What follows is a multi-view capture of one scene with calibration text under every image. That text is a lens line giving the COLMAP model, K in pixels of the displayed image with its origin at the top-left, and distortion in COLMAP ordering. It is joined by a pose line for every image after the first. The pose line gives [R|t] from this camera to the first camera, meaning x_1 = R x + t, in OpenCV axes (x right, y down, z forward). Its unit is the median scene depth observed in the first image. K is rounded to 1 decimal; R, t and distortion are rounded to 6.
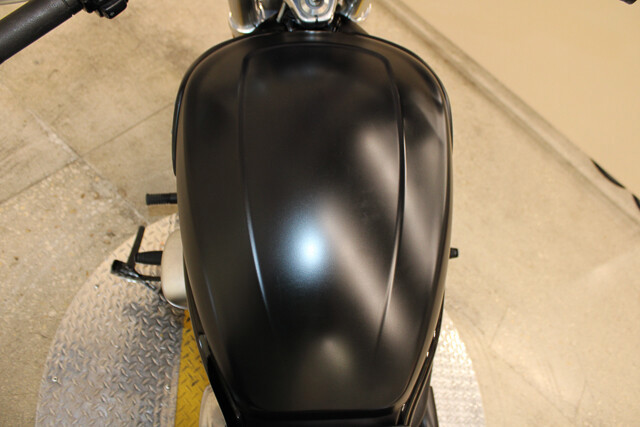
lens RADIAL K [[522.3, 0, 320.1], [0, 522.3, 220.3], [0, 0, 1]] dist [-0.155769, 0.124847]
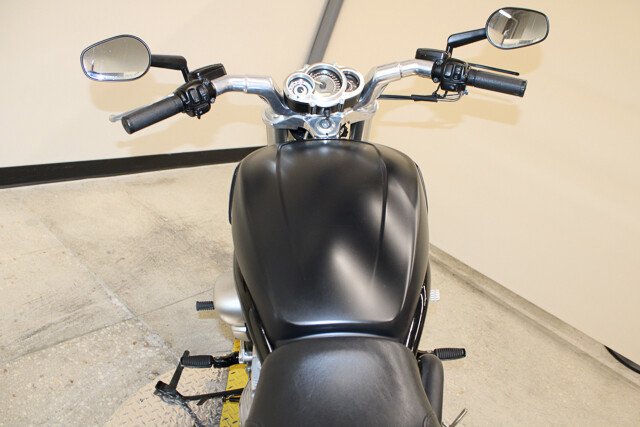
lens RADIAL K [[522.3, 0, 321.5], [0, 522.3, 215.0], [0, 0, 1]] dist [-0.155769, 0.124847]
pose [[0.997849, -0.054200, -0.036870, 0.010089], [0.026531, 0.848255, -0.528923, 0.327197], [0.059943, 0.526807, 0.847868, -0.098298]]
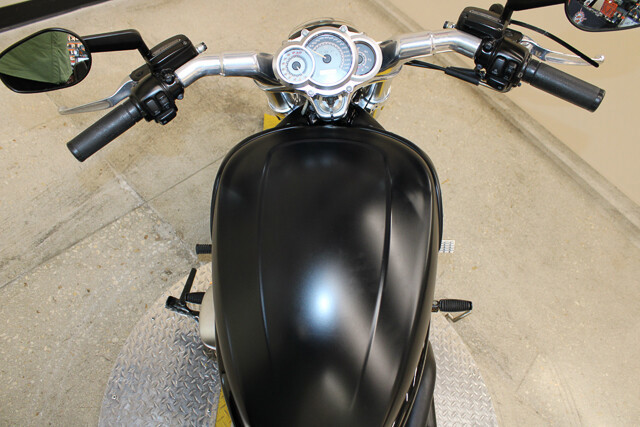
lens RADIAL K [[522.3, 0, 318.8], [0, 522.3, 222.8], [0, 0, 1]] dist [-0.155769, 0.124847]
pose [[0.991825, 0.030461, -0.123913, 0.063017], [-0.036113, 0.998395, -0.043631, -0.044366], [0.122385, 0.047749, 0.991333, -0.105141]]
